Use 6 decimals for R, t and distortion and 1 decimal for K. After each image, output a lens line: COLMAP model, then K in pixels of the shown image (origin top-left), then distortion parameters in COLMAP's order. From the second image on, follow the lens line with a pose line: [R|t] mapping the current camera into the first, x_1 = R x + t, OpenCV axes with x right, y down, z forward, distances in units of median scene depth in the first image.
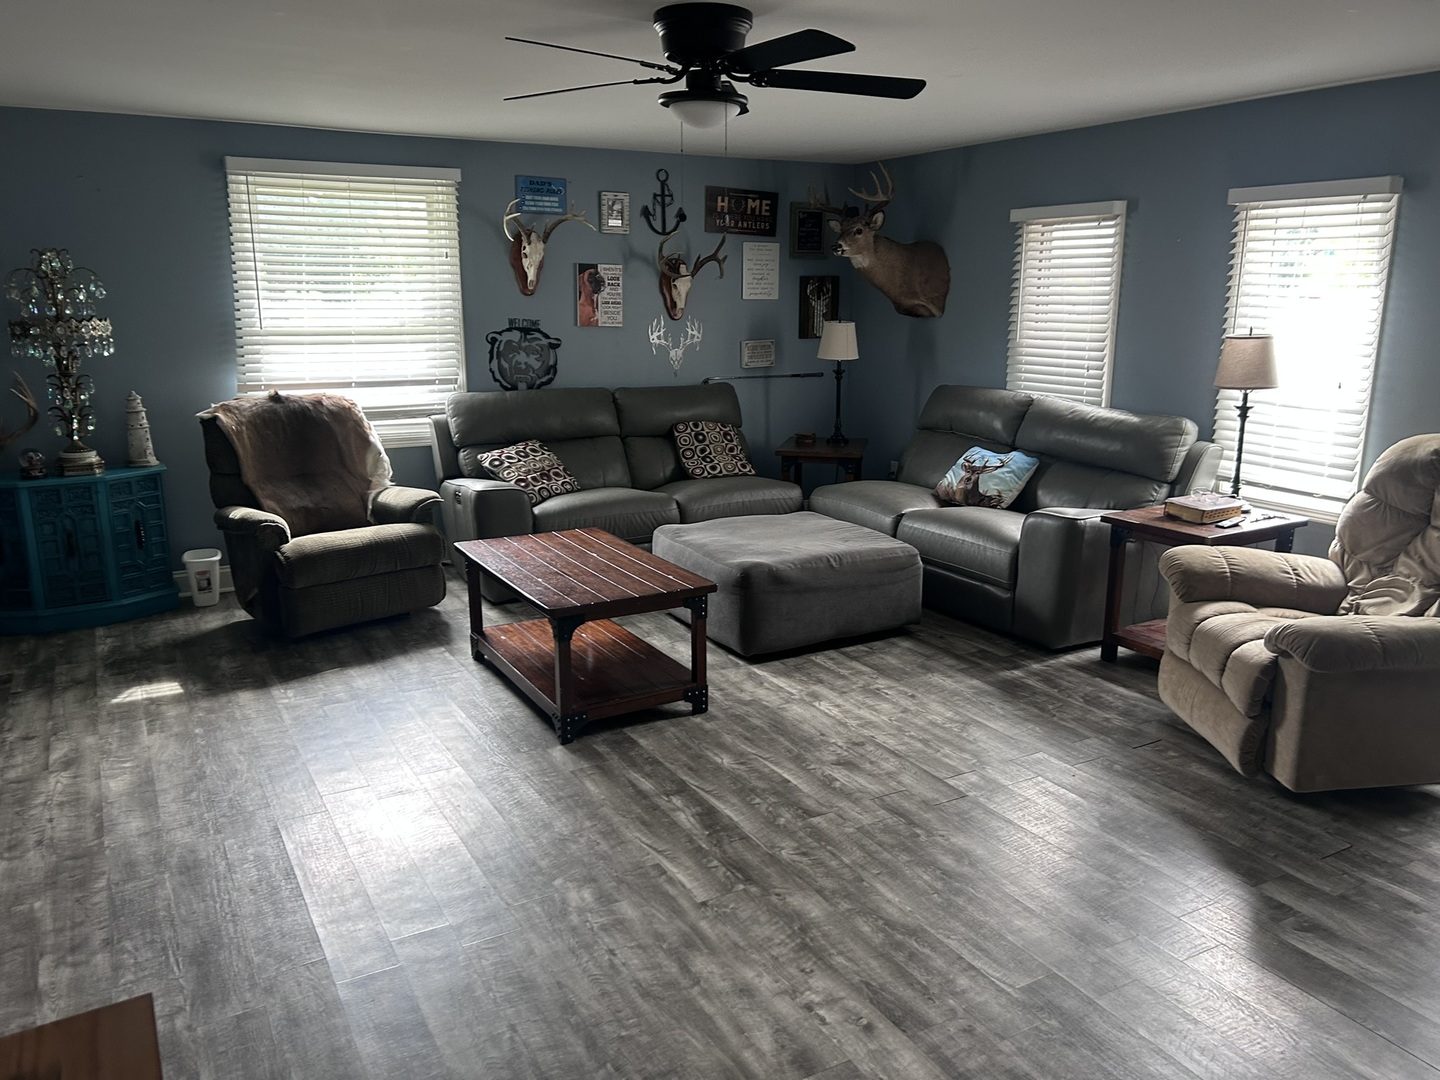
lens RADIAL K [[1090.5, 0, 728.0], [0, 1090.5, 547.0], [0, 0, 1]] dist [0.057976, -0.069410]
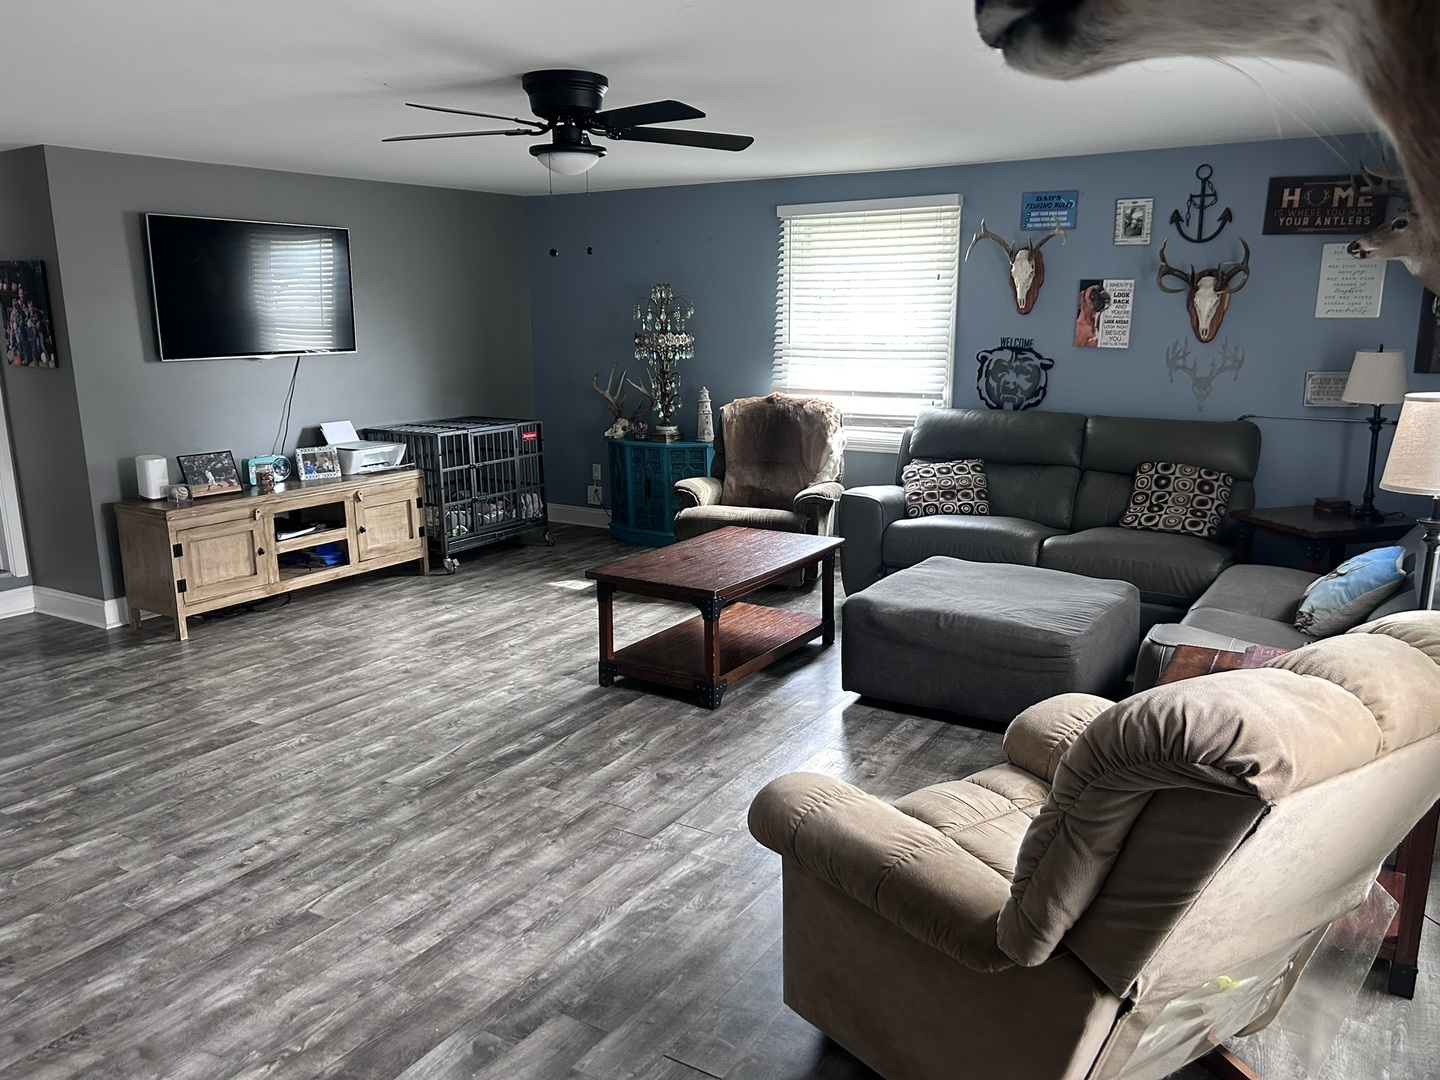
lens RADIAL K [[1090.5, 0, 712.0], [0, 1090.5, 547.5], [0, 0, 1]] dist [0.057976, -0.069410]
pose [[0.468859, 0.186278, -0.863407, 0.737733], [-0.197487, 0.974871, 0.103084, -0.094600], [0.860913, 0.122179, 0.493864, 0.392642]]
